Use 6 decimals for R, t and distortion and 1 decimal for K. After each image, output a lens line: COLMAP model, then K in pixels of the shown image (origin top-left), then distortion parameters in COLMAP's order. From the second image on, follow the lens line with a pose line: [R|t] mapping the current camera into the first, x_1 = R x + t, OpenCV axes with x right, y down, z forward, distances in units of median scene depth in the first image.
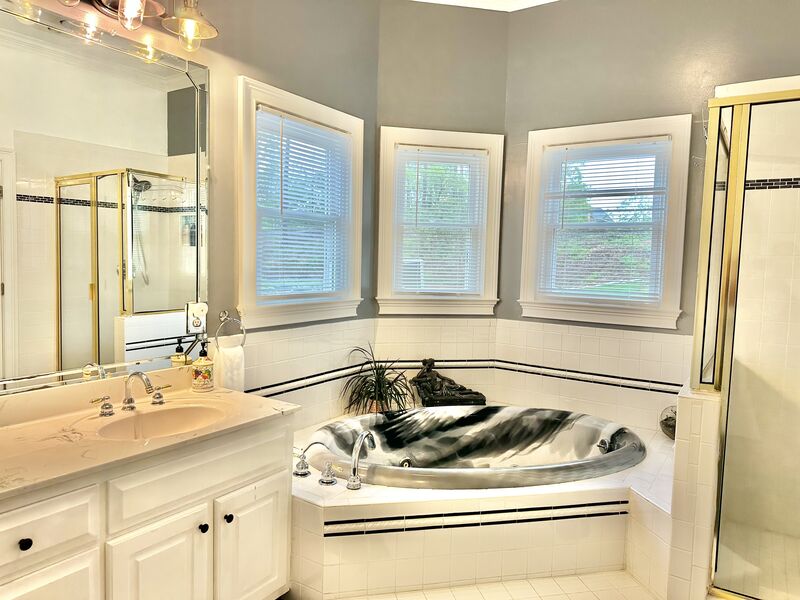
lens RADIAL K [[557.4, 0, 398.8], [0, 557.4, 298.1], [0, 0, 1]] dist [0.066471, -0.067134]
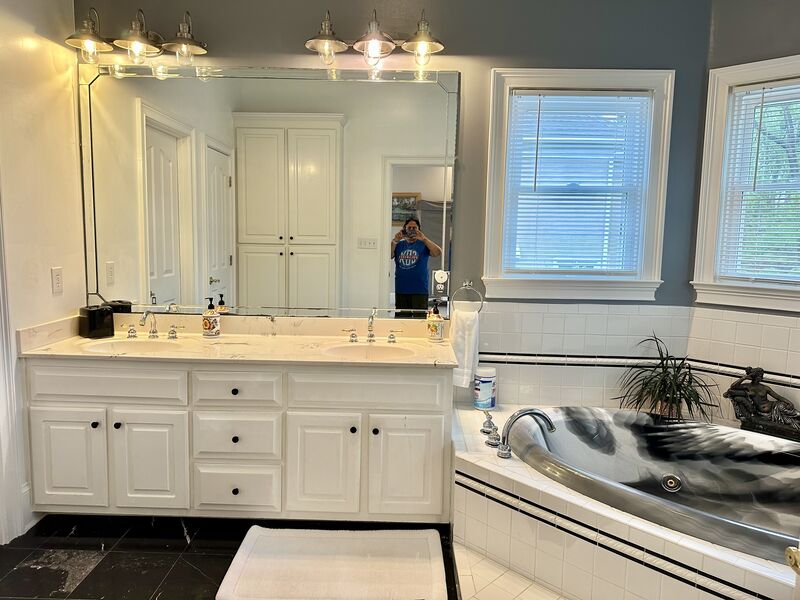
lens RADIAL K [[557.4, 0, 383.6], [0, 557.4, 293.0], [0, 0, 1]] dist [0.066471, -0.067134]
pose [[0.547054, 0.081804, -0.833091, 0.448925], [-0.065727, 0.996339, 0.054674, -0.000275], [0.834513, 0.024847, 0.550428, 0.175152]]
